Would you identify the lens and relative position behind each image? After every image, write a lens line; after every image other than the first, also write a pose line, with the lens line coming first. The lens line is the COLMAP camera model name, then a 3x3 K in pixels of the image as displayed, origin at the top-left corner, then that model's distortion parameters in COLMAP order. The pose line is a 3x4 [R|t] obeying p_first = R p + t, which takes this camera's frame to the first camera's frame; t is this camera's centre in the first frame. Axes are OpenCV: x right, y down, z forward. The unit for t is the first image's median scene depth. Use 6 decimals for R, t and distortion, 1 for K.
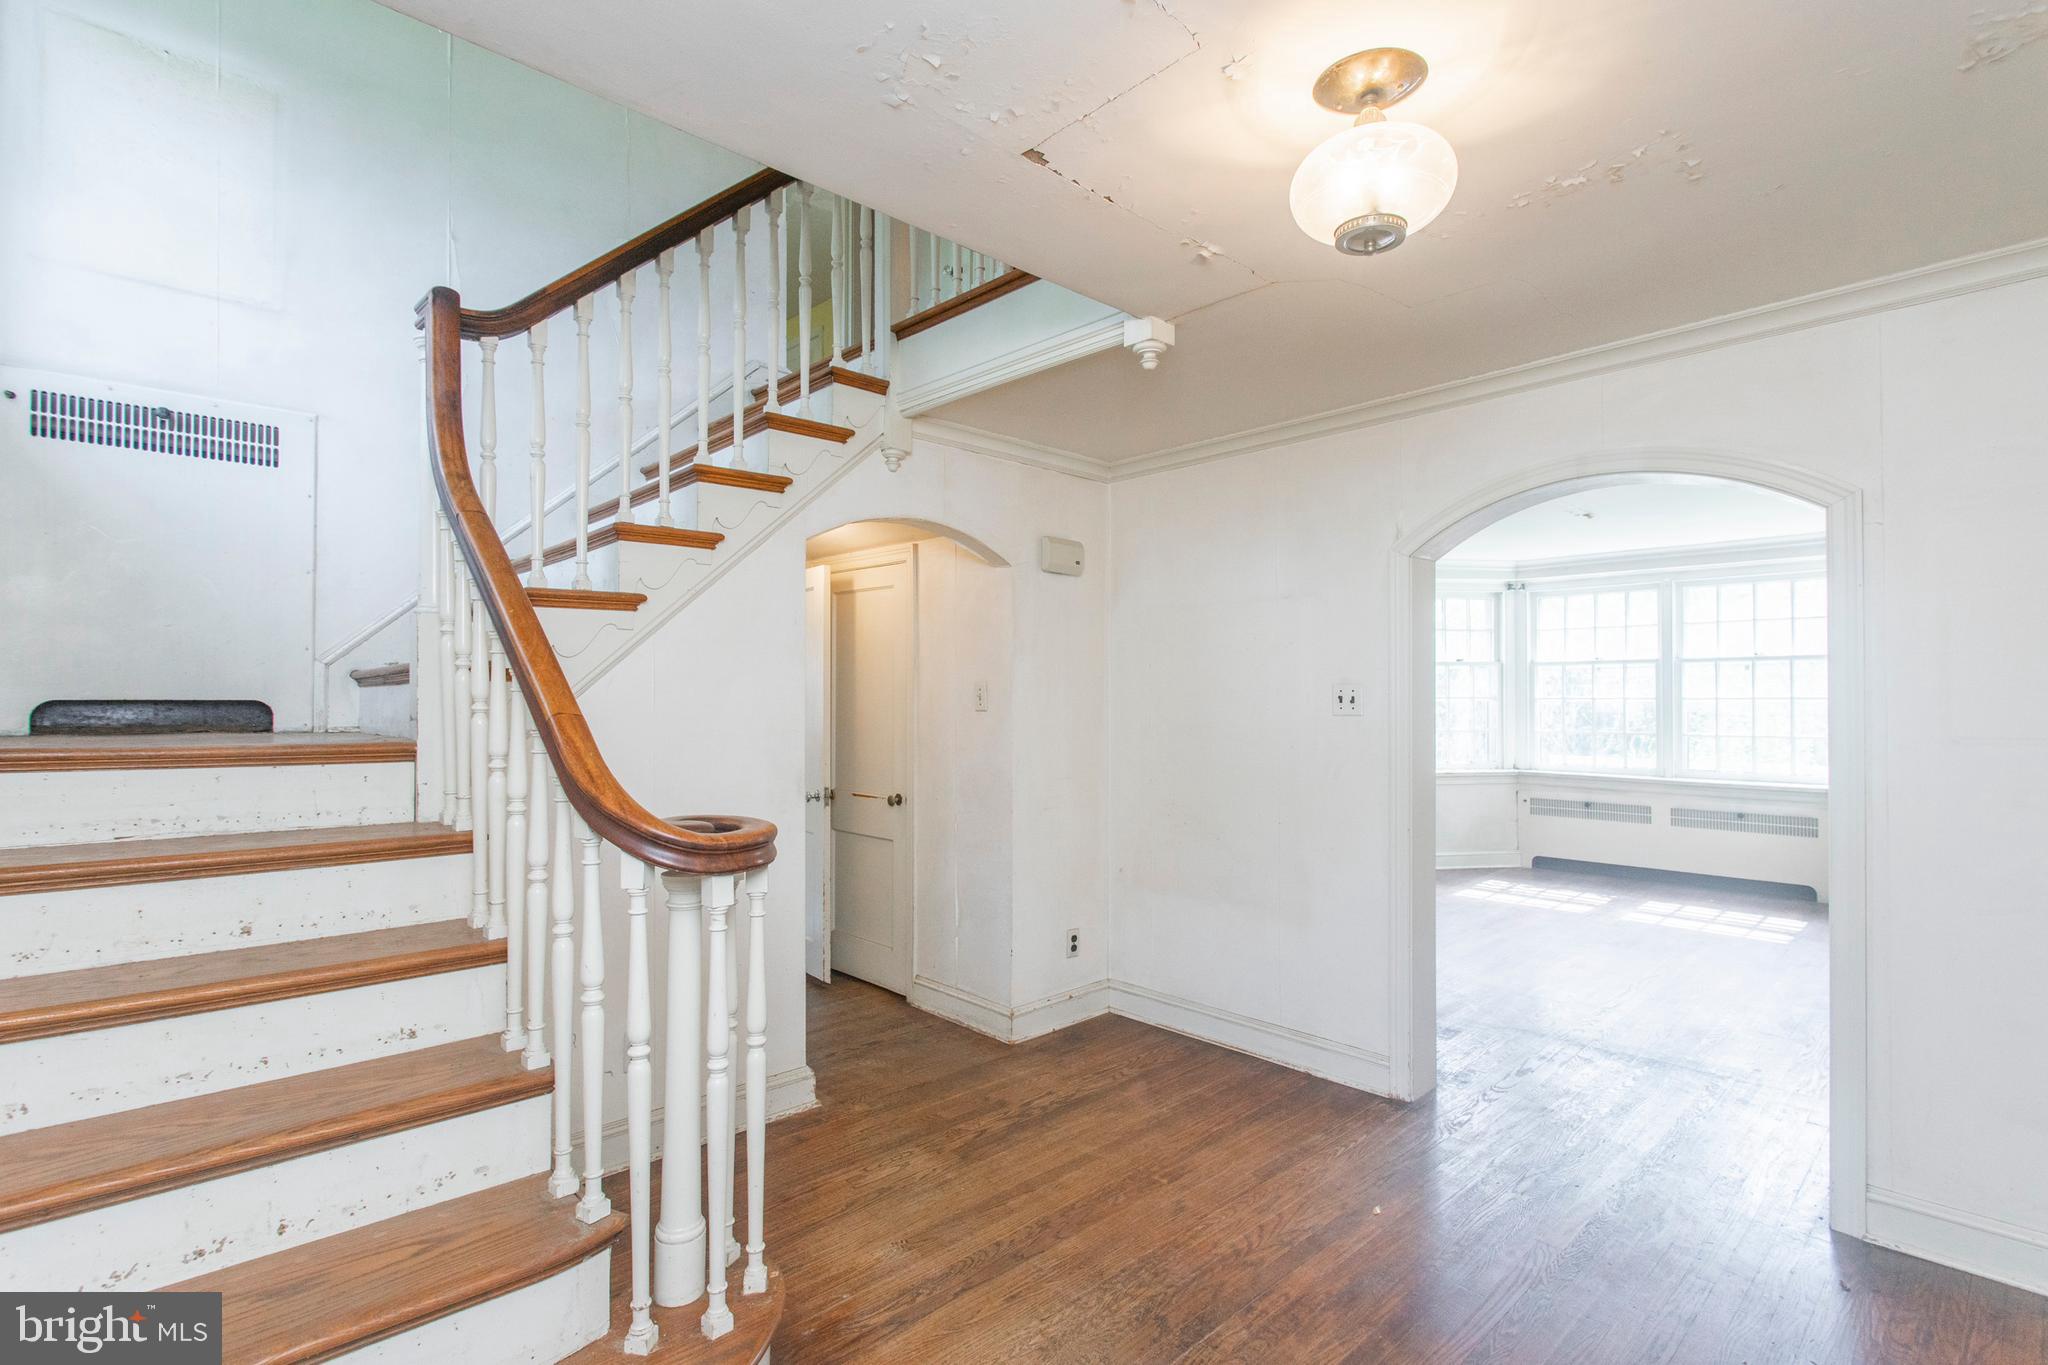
lens RADIAL K [[953.0, 0, 1026.7], [0, 953.0, 694.2], [0, 0, 1]] dist [-0.026979, 0.000399]
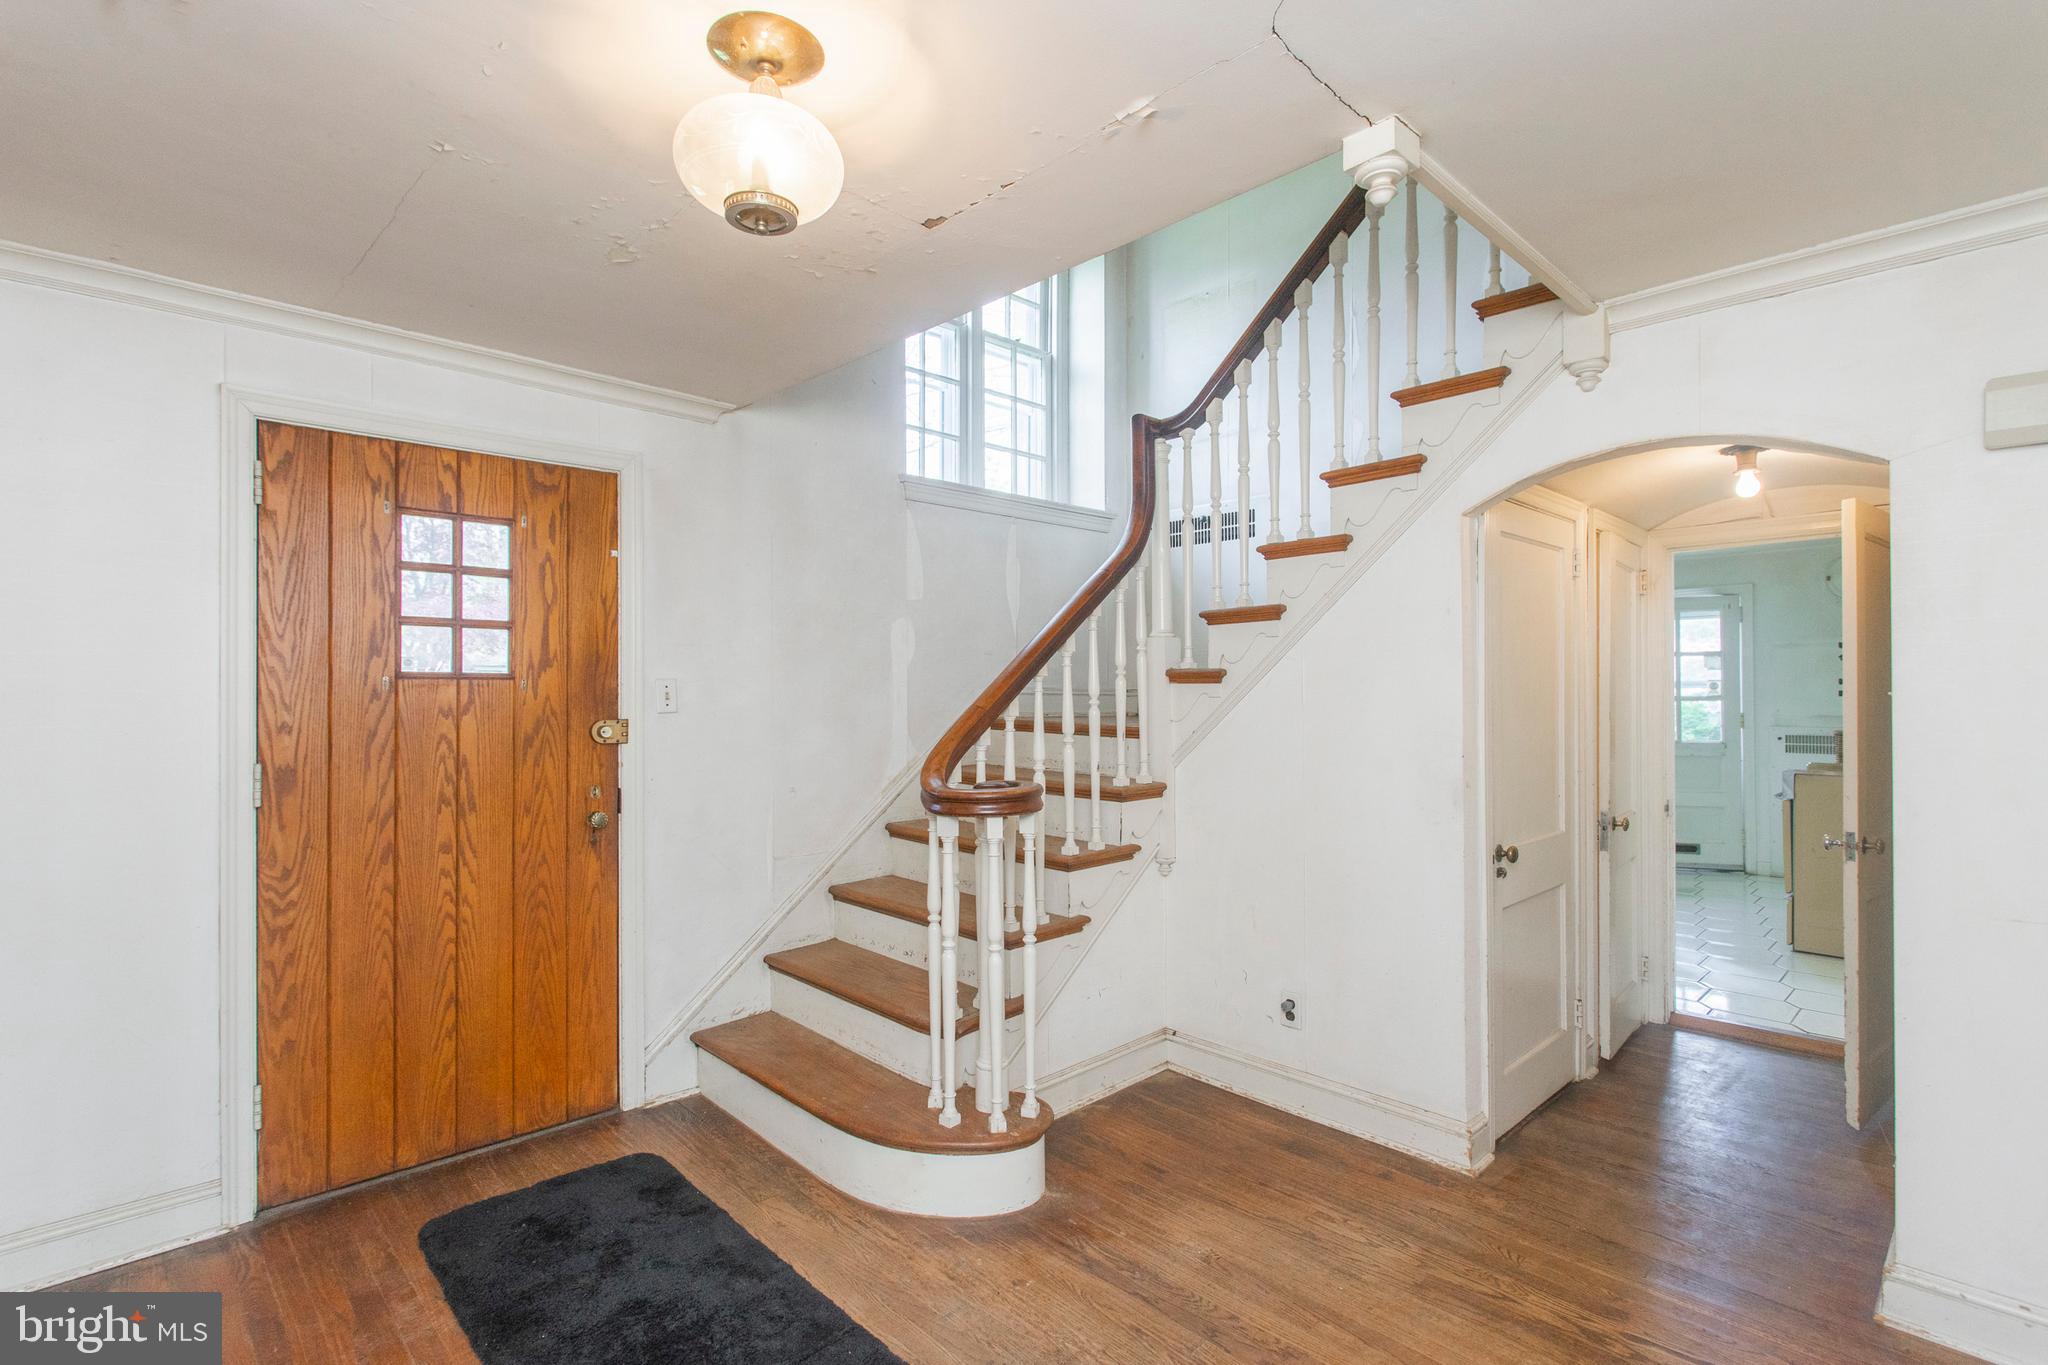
lens RADIAL K [[967.3, 0, 1029.8], [0, 967.3, 682.1], [0, 0, 1]] dist [0.002421, 0.000319]
pose [[0.005215, -0.016935, -0.999843, 0.798148], [0.010498, 0.999802, -0.016880, 0.003118], [0.999931, -0.010408, 0.005392, 0.735908]]
